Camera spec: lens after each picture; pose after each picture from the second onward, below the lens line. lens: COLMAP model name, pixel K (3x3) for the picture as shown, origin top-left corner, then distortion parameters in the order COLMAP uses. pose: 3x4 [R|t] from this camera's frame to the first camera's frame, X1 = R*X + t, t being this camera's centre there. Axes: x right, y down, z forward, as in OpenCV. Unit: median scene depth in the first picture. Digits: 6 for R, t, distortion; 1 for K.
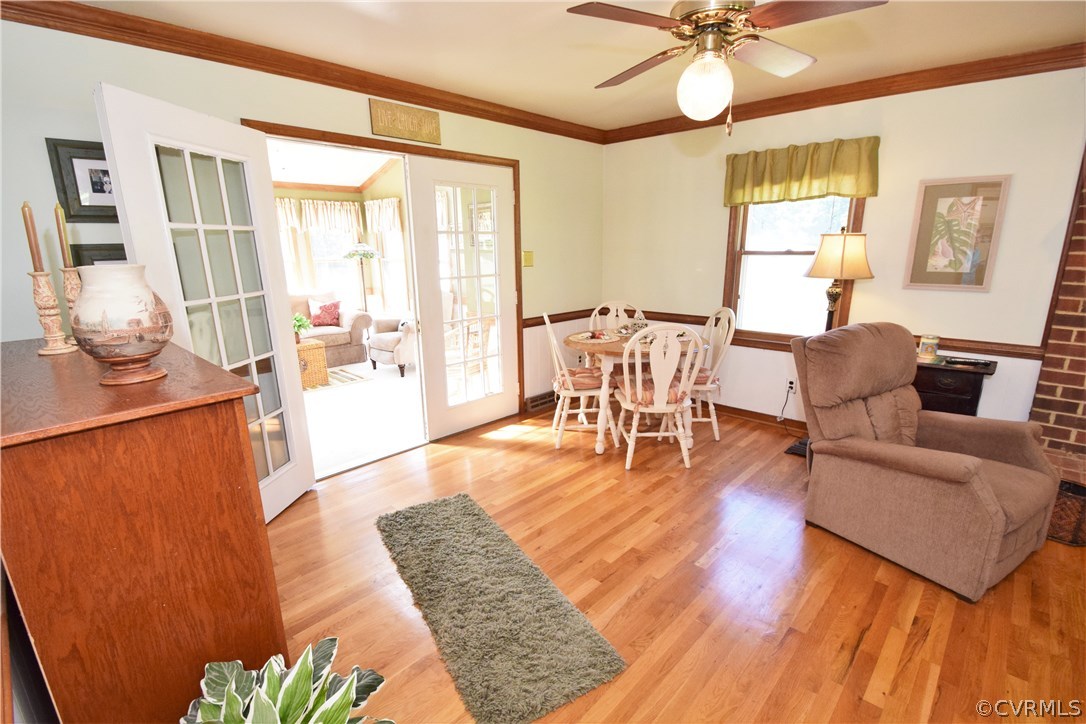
lens RADIAL K [[502.4, 0, 544.1], [0, 502.4, 379.4], [0, 0, 1]] dist [-0.022007, -0.000243]
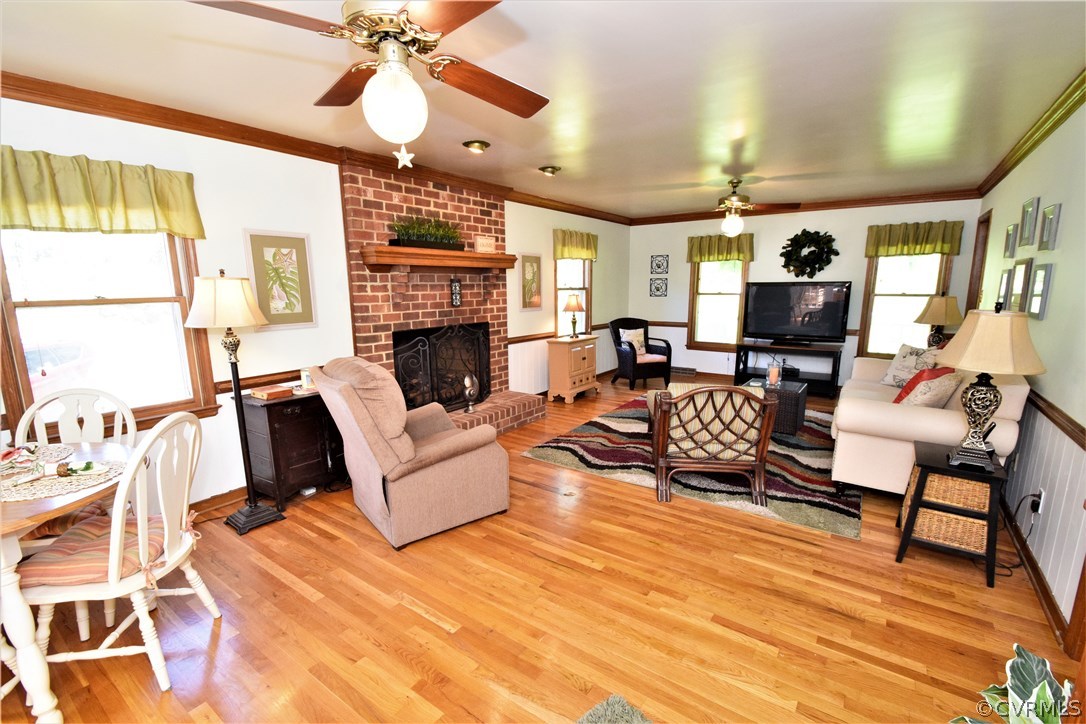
lens RADIAL K [[476.7, 0, 545.5], [0, 476.7, 376.9], [0, 0, 1]] dist [0.018380, -0.019834]
pose [[-0.142343, -0.177737, 0.973729, -0.397316], [0.263054, 0.941577, 0.210322, -0.169695], [-0.954223, 0.286082, -0.087272, 0.629078]]
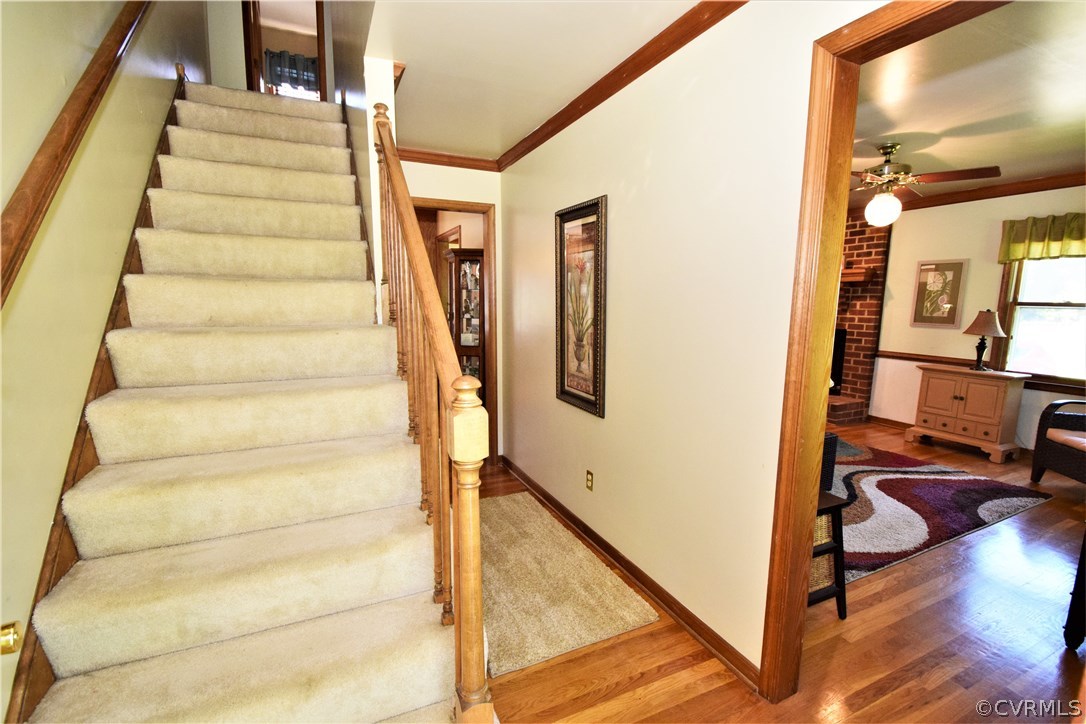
lens RADIAL K [[476.7, 0, 545.5], [0, 476.7, 376.9], [0, 0, 1]] dist [0.018380, -0.019834]
pose [[0.932151, 0.069854, -0.355268, 0.963490], [-0.105016, 0.991195, -0.080648, 0.445239], [0.346506, 0.112485, 0.931279, -1.660021]]
